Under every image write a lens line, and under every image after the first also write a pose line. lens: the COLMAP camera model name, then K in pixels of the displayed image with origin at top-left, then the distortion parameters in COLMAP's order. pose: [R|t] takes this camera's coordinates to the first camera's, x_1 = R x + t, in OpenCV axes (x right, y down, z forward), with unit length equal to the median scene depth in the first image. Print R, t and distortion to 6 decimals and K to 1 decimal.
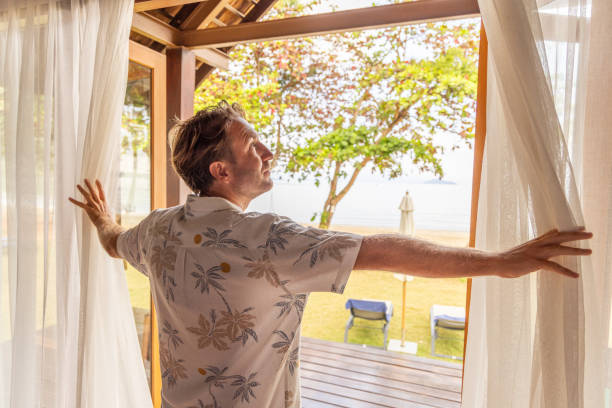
lens RADIAL K [[418.2, 0, 308.8], [0, 418.2, 202.0], [0, 0, 1]] dist [-0.001363, -0.001559]
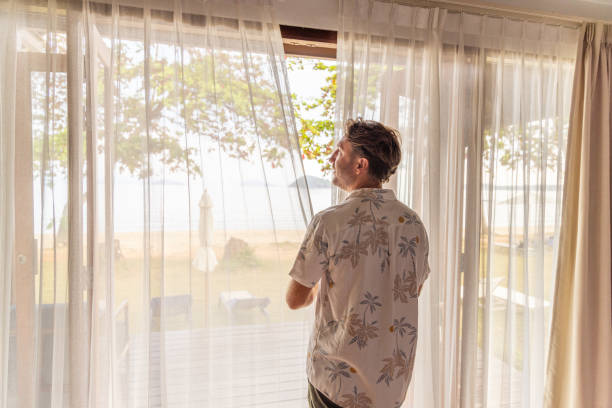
lens RADIAL K [[415.0, 0, 309.3], [0, 415.0, 204.6], [0, 0, 1]] dist [0.005542, 0.001424]
pose [[0.761884, -0.048713, 0.645880, -0.139843], [0.044867, 0.998742, 0.022401, -0.000533], [-0.646158, 0.011912, 0.763111, 0.016444]]
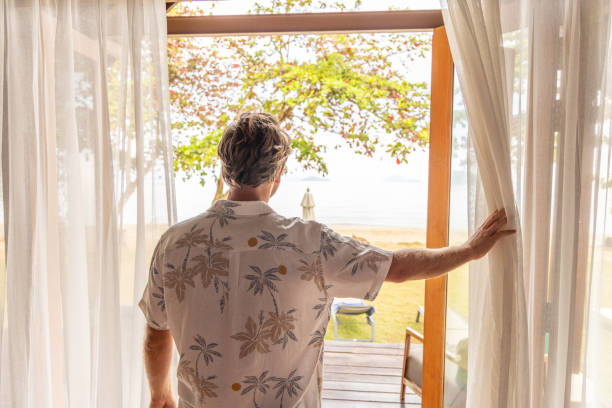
lens RADIAL K [[418.2, 0, 308.8], [0, 418.2, 202.0], [0, 0, 1]] dist [-0.001363, -0.001559]
pose [[0.952123, -0.034717, 0.303738, -0.044847], [0.033137, 0.999397, 0.010355, -0.001431], [-0.303914, 0.000206, 0.952699, 0.000963]]
